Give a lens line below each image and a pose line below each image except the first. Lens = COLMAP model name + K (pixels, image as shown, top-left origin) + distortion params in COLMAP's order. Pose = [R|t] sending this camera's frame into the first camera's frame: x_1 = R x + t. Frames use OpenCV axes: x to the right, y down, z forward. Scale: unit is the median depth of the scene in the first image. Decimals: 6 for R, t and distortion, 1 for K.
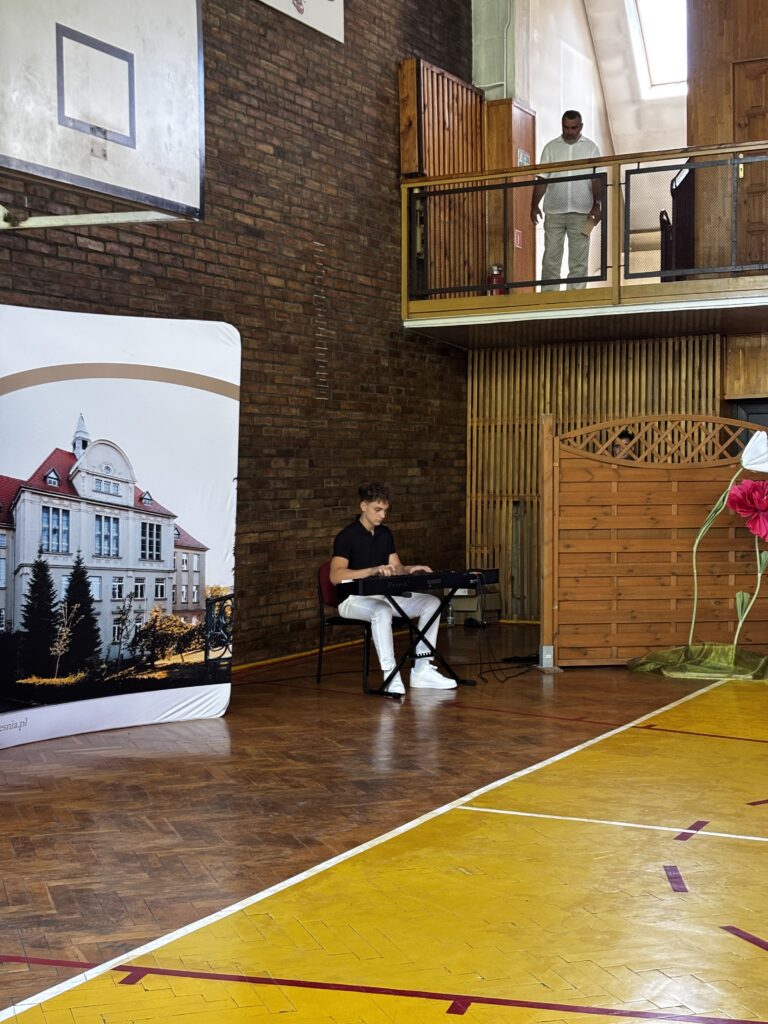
lens RADIAL K [[1528.7, 0, 370.6], [0, 1528.7, 539.5], [0, 0, 1]] dist [0.163057, -0.552570]
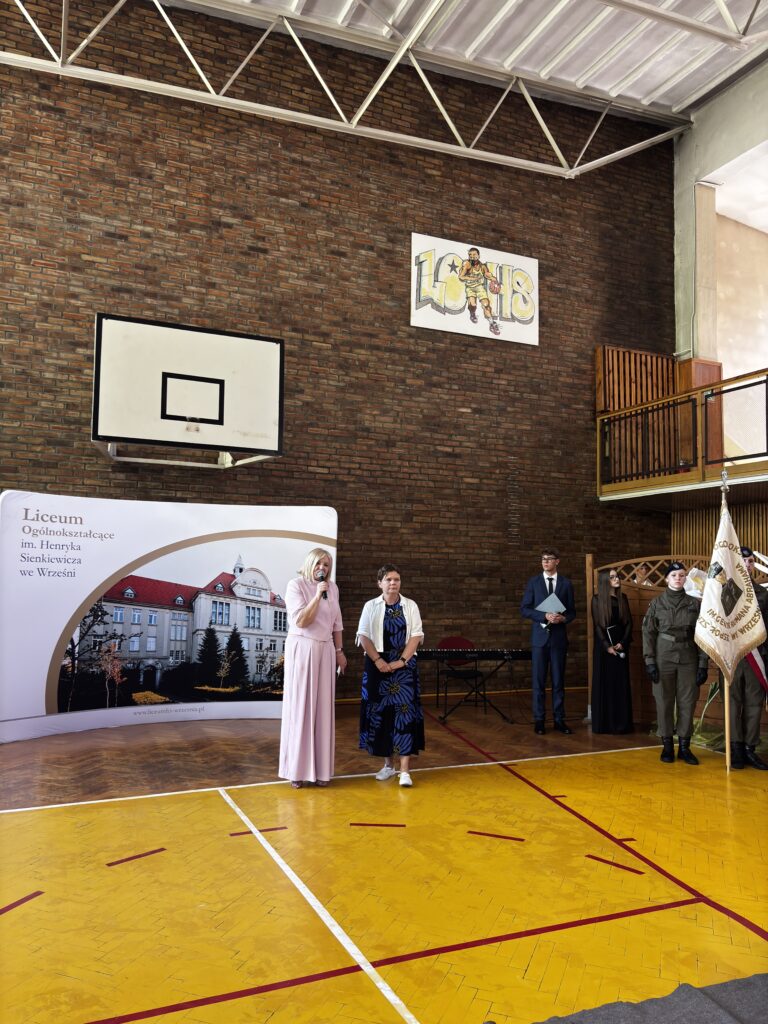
lens RADIAL K [[771.1, 0, 387.9], [0, 771.1, 519.9], [0, 0, 1]] dist [0.046537, -0.039828]
pose [[0.786650, -0.024546, -0.616911, 0.424880], [-0.047945, 0.993763, -0.100678, -0.025581], [0.615534, 0.108776, 0.780567, 0.237949]]
